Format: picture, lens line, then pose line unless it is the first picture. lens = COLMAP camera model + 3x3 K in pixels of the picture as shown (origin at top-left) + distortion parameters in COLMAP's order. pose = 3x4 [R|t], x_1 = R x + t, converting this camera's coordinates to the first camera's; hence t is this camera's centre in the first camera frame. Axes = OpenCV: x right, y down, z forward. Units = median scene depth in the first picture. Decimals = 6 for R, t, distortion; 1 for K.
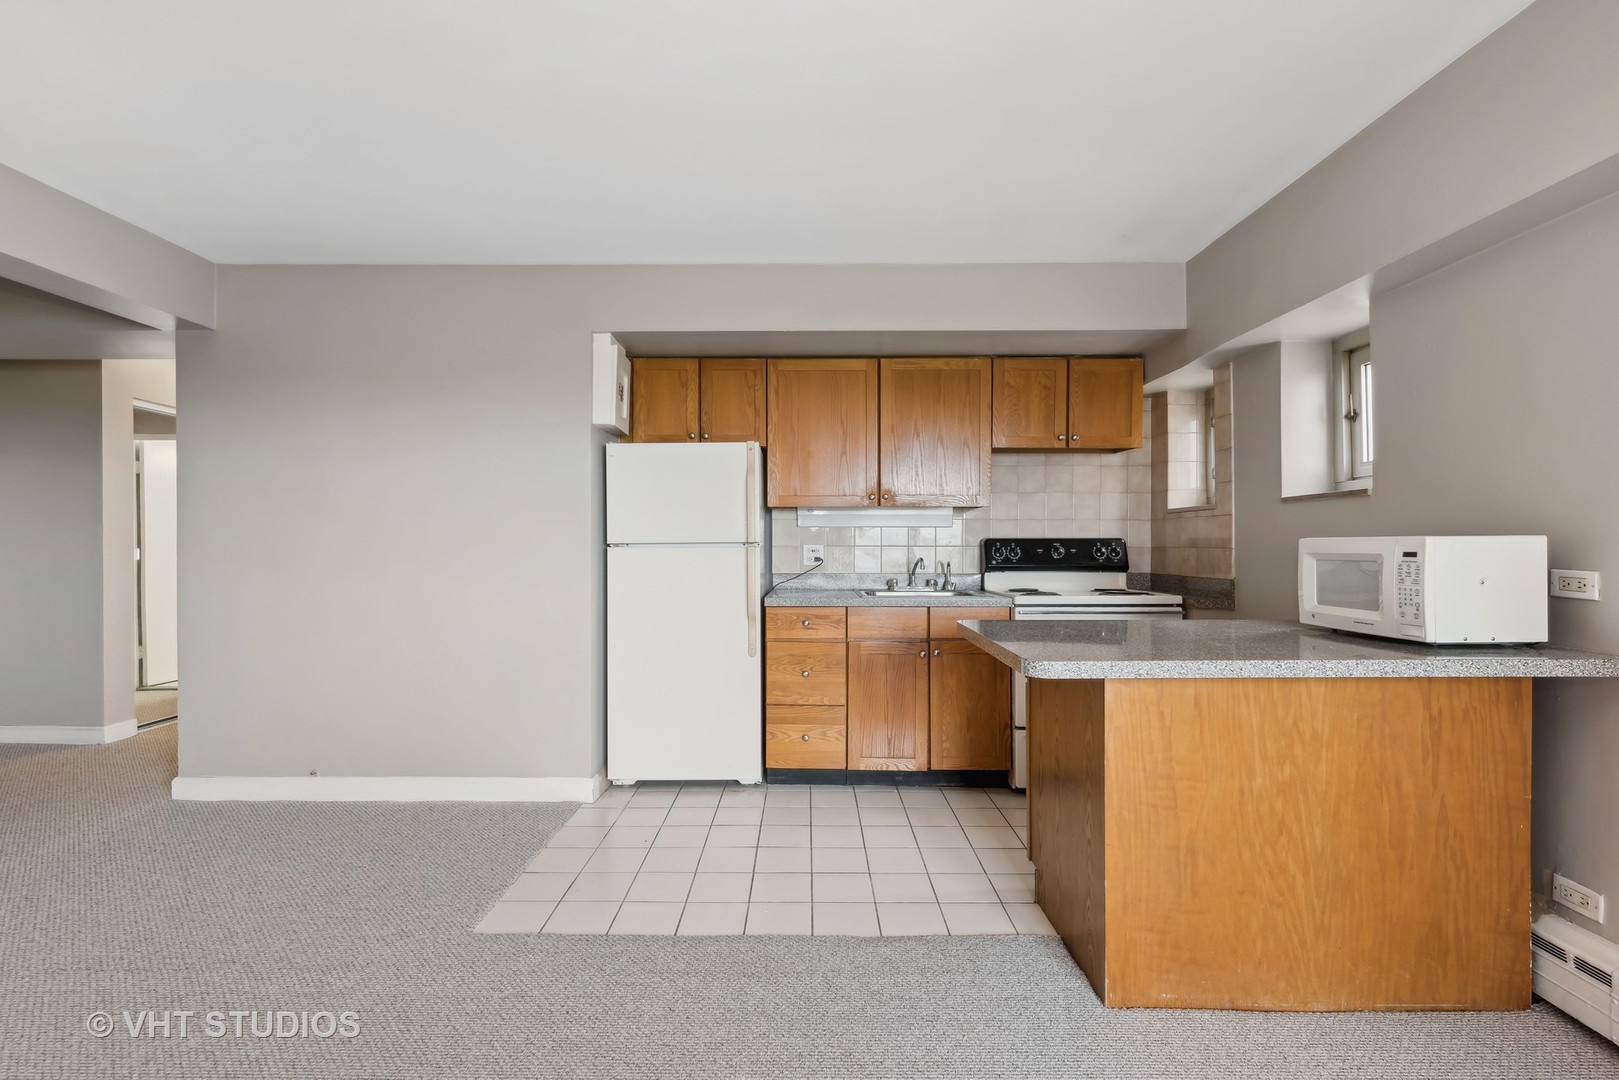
lens RADIAL K [[703.1, 0, 799.4], [0, 703.1, 550.1], [0, 0, 1]] dist [-0.001549, 0.000548]
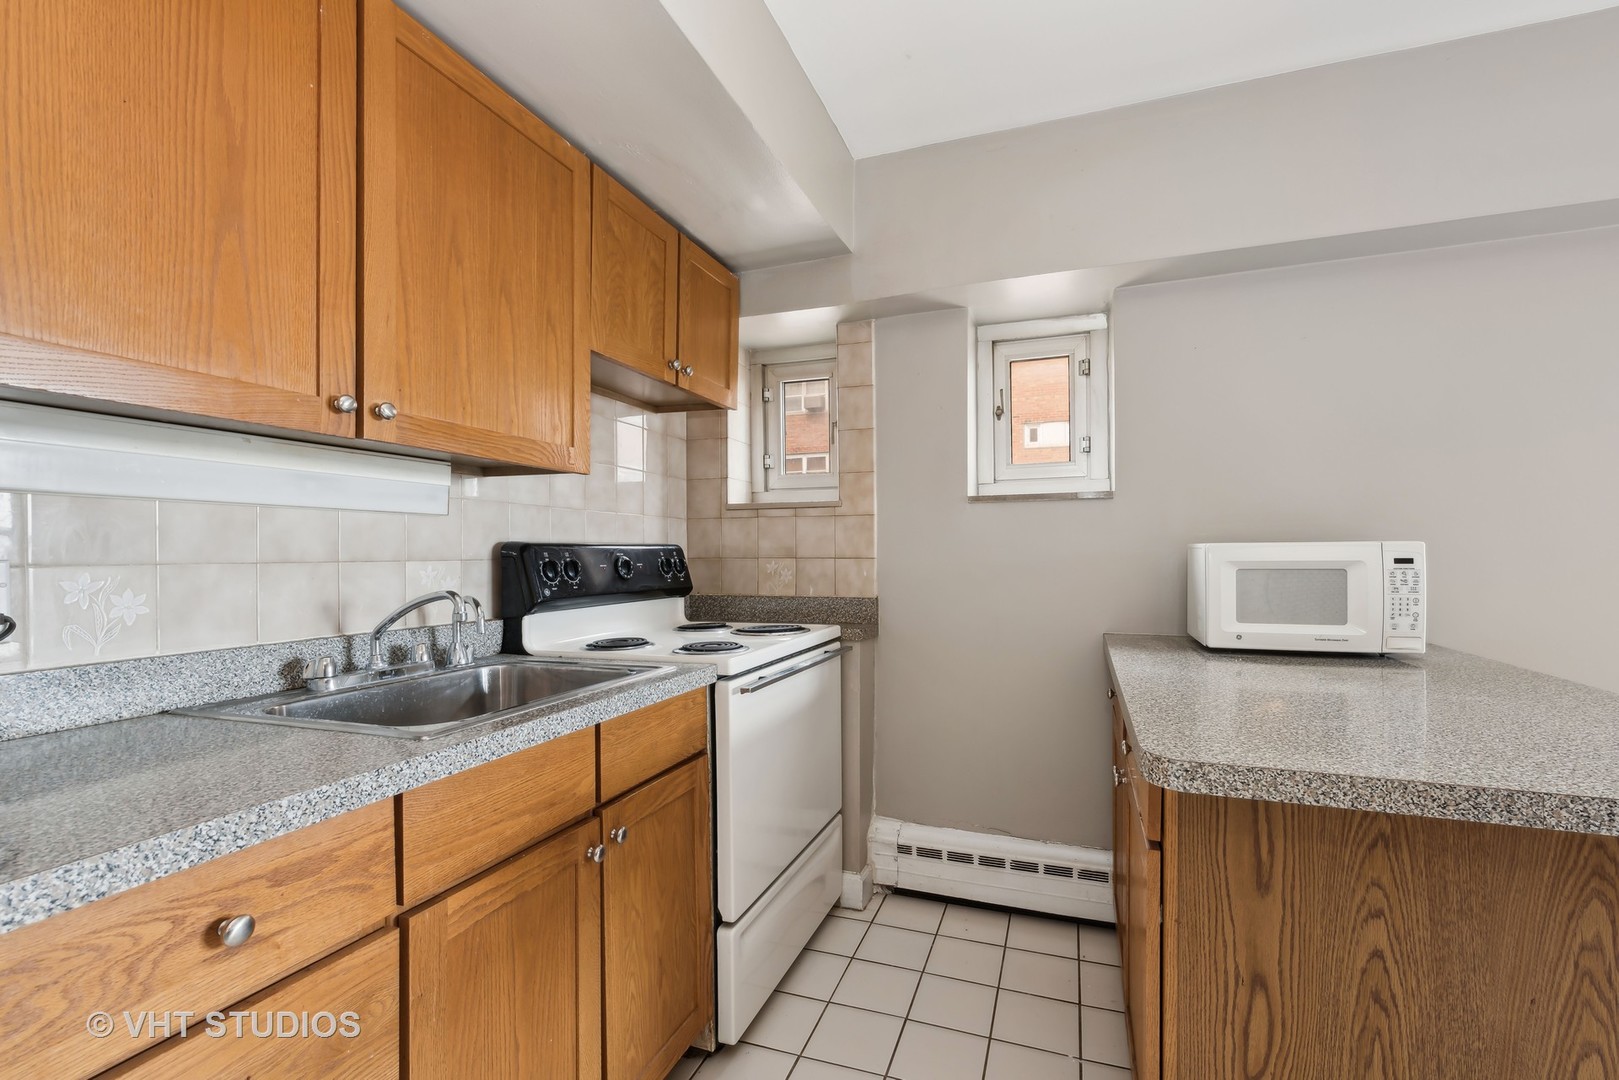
lens RADIAL K [[703.1, 0, 820.3], [0, 703.1, 553.4], [0, 0, 1]] dist [-0.001549, 0.000548]
pose [[0.312863, -0.001905, 0.949796, -0.139645], [0.013160, 0.999911, -0.002329, -0.006523], [-0.949707, 0.013228, 0.312860, 0.795201]]
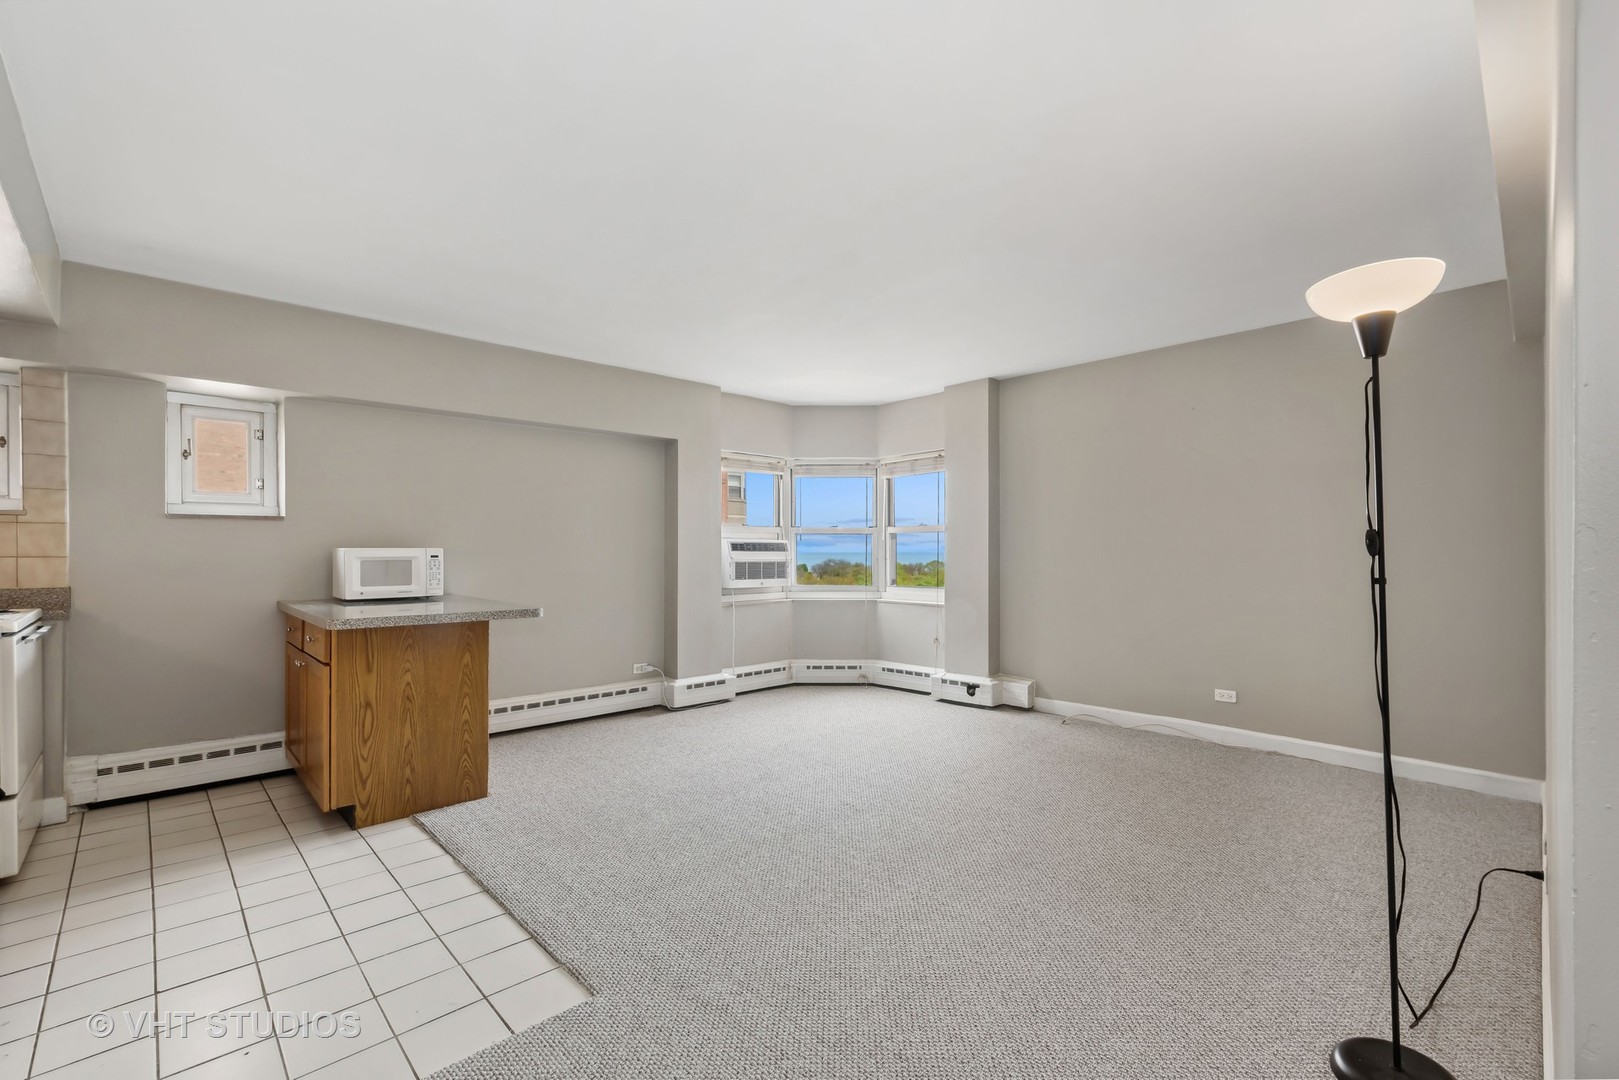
lens RADIAL K [[703.1, 0, 849.7], [0, 703.1, 559.3], [0, 0, 1]] dist [-0.001549, 0.000548]
pose [[-0.731506, -0.006695, 0.681802, -0.872372], [0.007264, 0.999819, 0.017611, -0.008185], [-0.681796, 0.017835, -0.731325, 0.950249]]
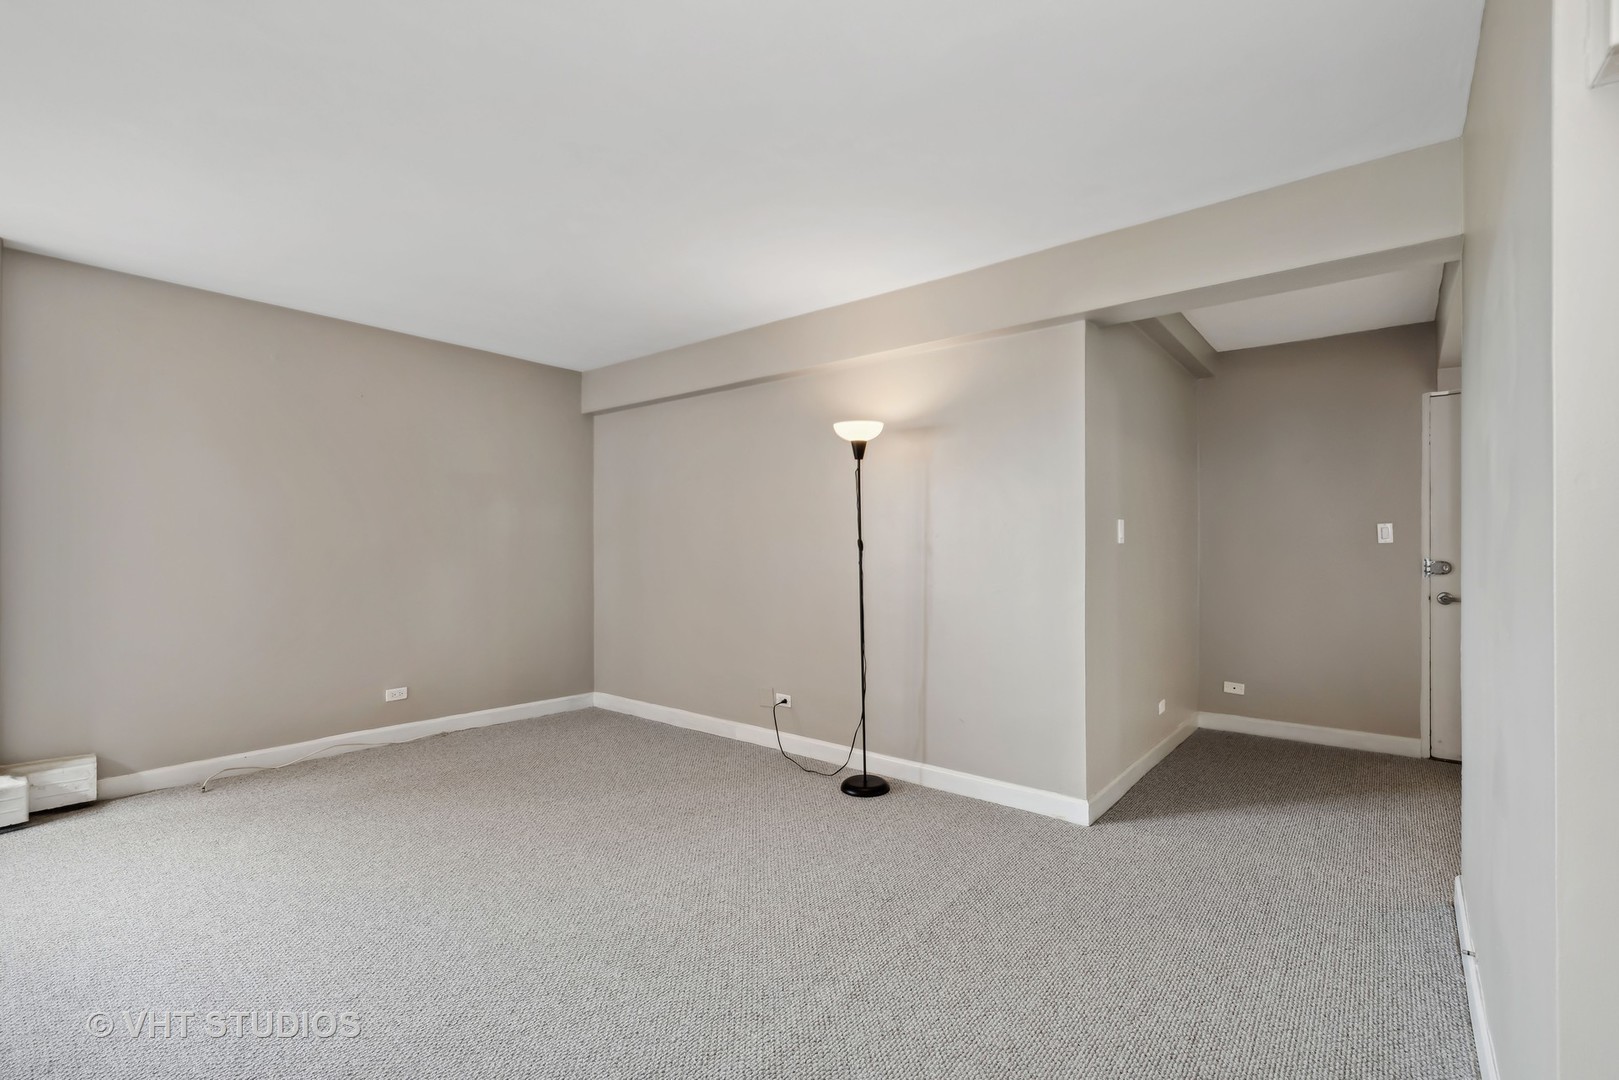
lens RADIAL K [[703.1, 0, 810.1], [0, 703.1, 538.4], [0, 0, 1]] dist [-0.001549, 0.000548]
pose [[-0.631291, -0.003145, -0.775540, 0.094129], [-0.000072, 0.999992, -0.003997, -0.013561], [0.775546, -0.002467, -0.631286, 0.957963]]
